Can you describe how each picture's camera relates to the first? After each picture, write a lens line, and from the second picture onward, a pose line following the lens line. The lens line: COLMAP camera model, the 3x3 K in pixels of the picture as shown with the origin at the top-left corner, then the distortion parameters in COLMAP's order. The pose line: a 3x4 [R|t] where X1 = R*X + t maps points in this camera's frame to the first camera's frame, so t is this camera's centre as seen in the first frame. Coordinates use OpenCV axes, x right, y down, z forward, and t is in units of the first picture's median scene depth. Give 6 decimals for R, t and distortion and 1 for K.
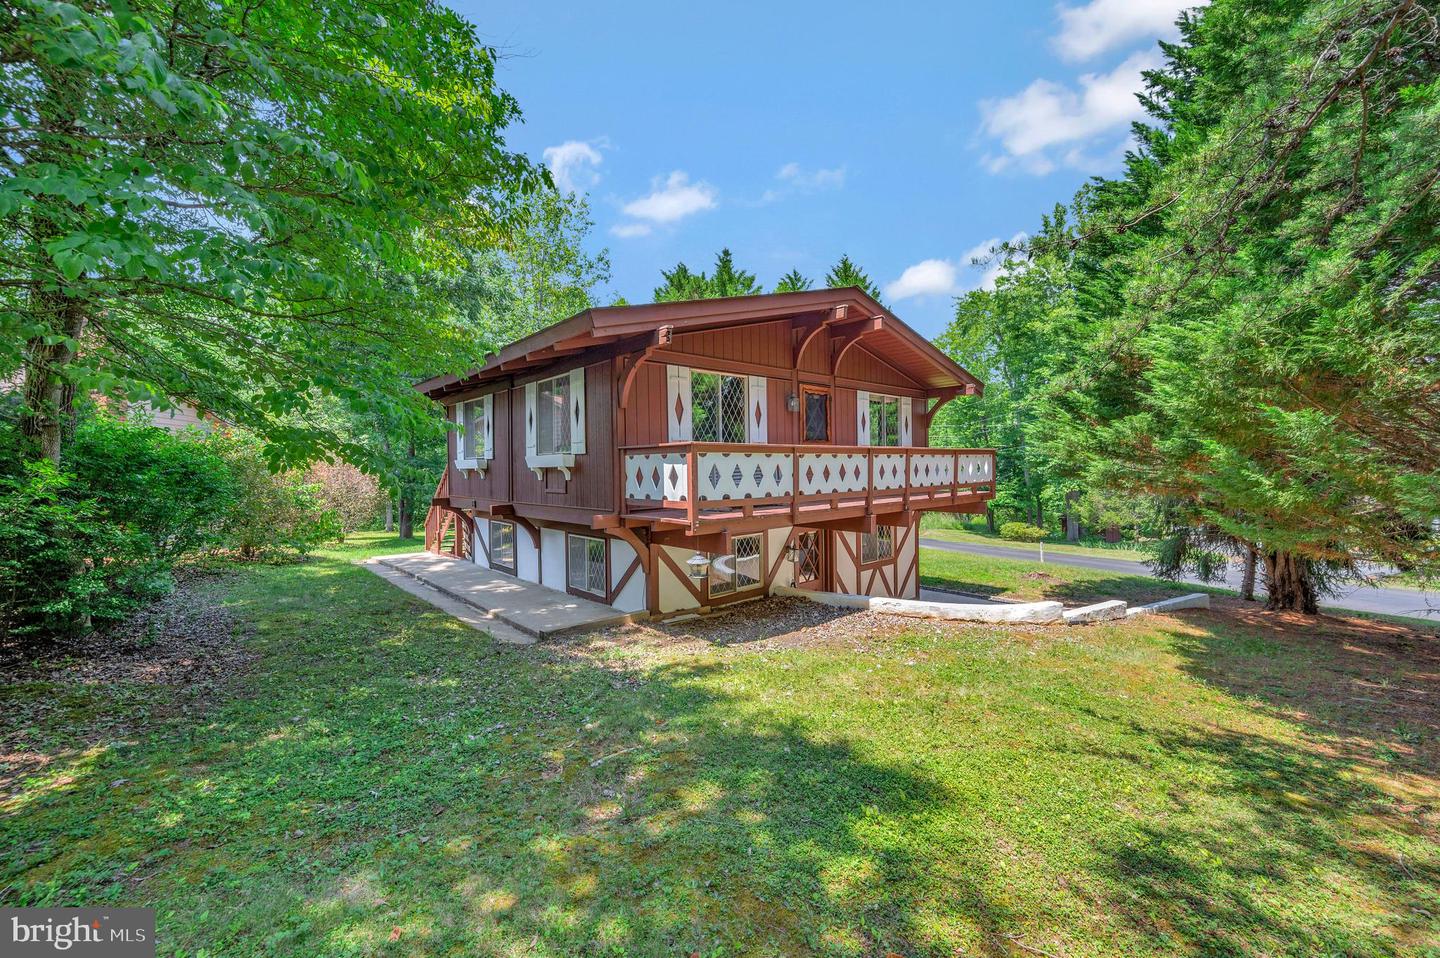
lens RADIAL K [[570.0, 0, 719.4], [0, 570.0, 469.1], [0, 0, 1]] dist [0.000783, -0.000089]
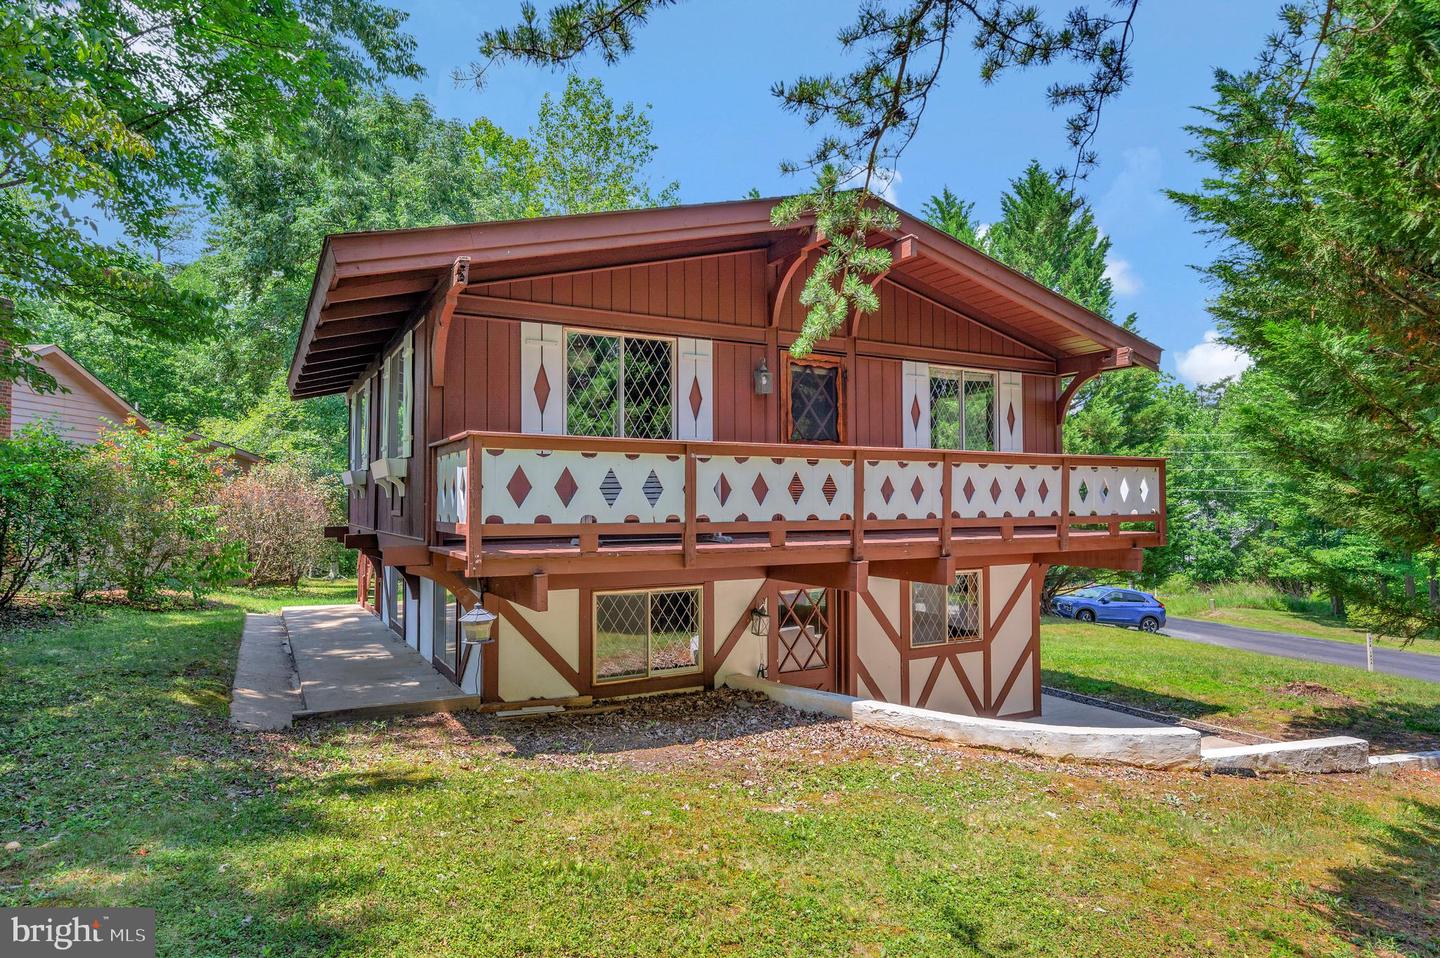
lens RADIAL K [[846.5, 0, 718.7], [0, 846.5, 471.9], [0, 0, 1]] dist [-0.001095, -0.000230]
pose [[0.974080, 0.004194, -0.226167, 0.343562], [-0.013043, 0.999206, -0.037646, 0.023669], [0.225829, 0.039620, 0.973361, 0.102586]]
